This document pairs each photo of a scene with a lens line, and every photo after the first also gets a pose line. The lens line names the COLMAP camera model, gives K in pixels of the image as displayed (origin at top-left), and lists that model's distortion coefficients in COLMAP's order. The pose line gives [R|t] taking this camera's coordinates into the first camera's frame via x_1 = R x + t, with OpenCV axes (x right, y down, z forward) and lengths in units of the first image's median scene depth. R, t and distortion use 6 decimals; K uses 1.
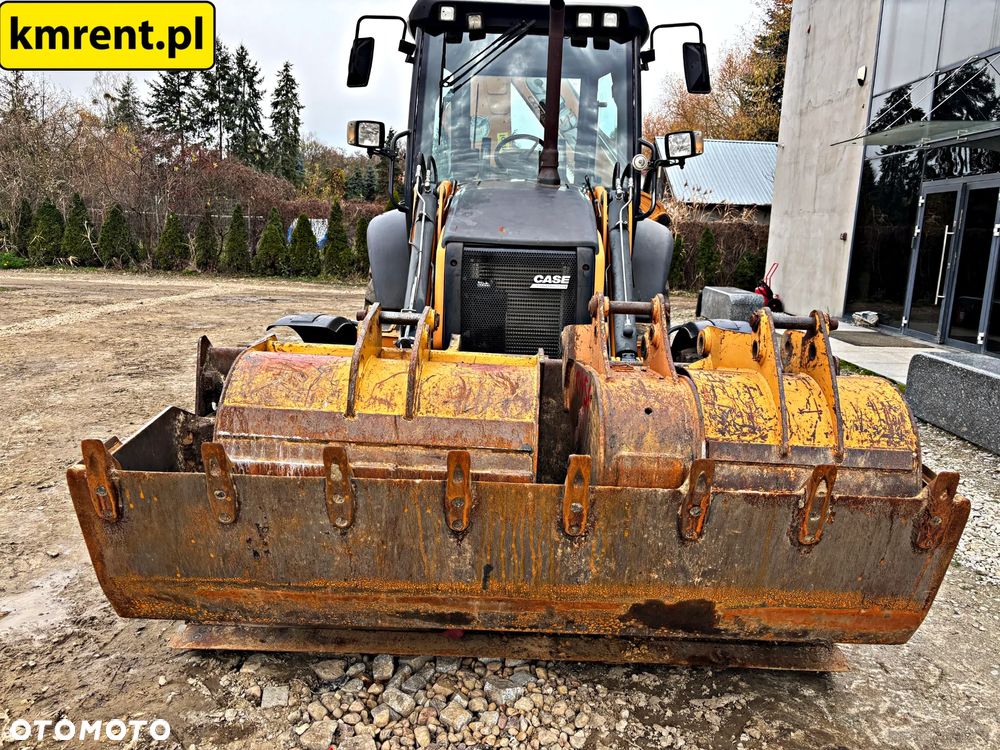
lens RADIAL K [[752.1, 0, 511.6], [0, 752.1, 372.9], [0, 0, 1]] dist [0.016154, -0.003020]
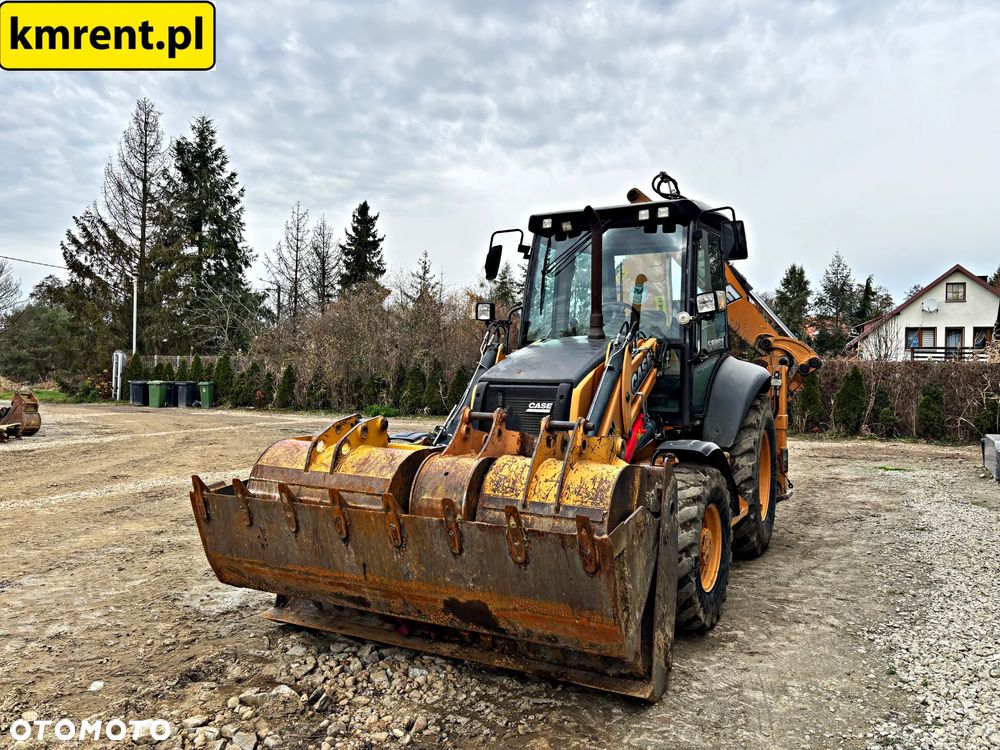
lens RADIAL K [[746.8, 0, 500.0], [0, 746.8, 375.0], [0, 0, 1]] dist [0.017413, -0.007022]
pose [[0.890290, -0.026270, -0.454635, 0.656289], [-0.064141, 0.981149, -0.182298, 0.080627], [0.450854, 0.191459, 0.871822, -0.269724]]
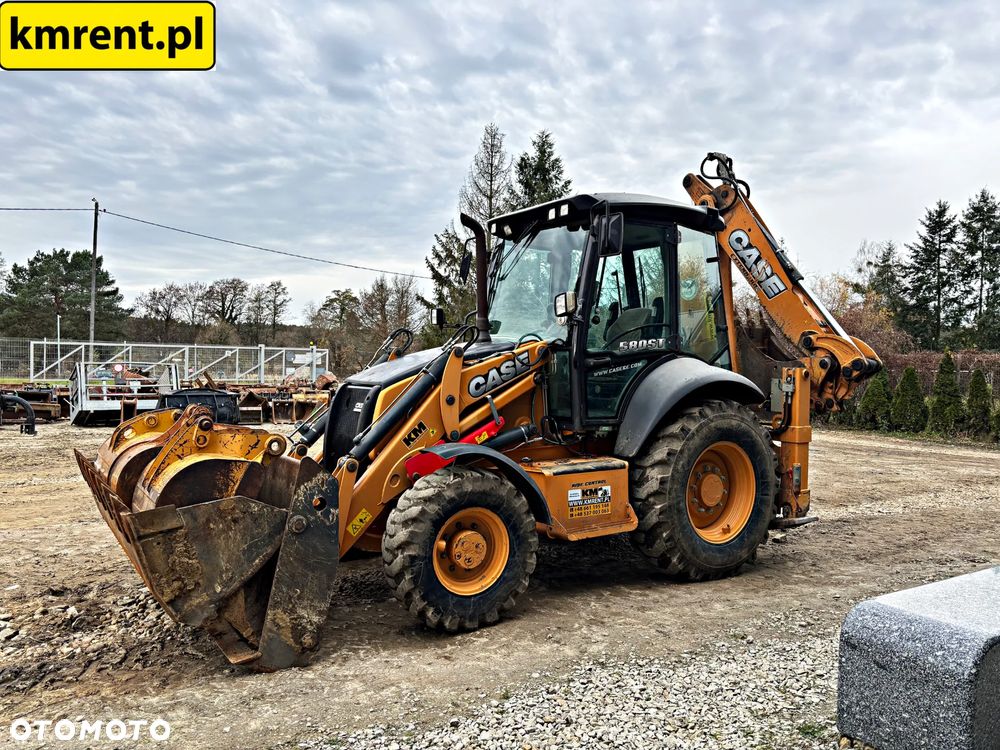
lens RADIAL K [[744.6, 0, 491.3], [0, 744.6, 384.6], [0, 0, 1]] dist [0.016121, -0.001419]
pose [[0.562531, -0.003758, -0.826768, 1.550752], [-0.152025, 0.982469, -0.107904, -0.048401], [0.812679, 0.186389, 0.552097, 0.397801]]
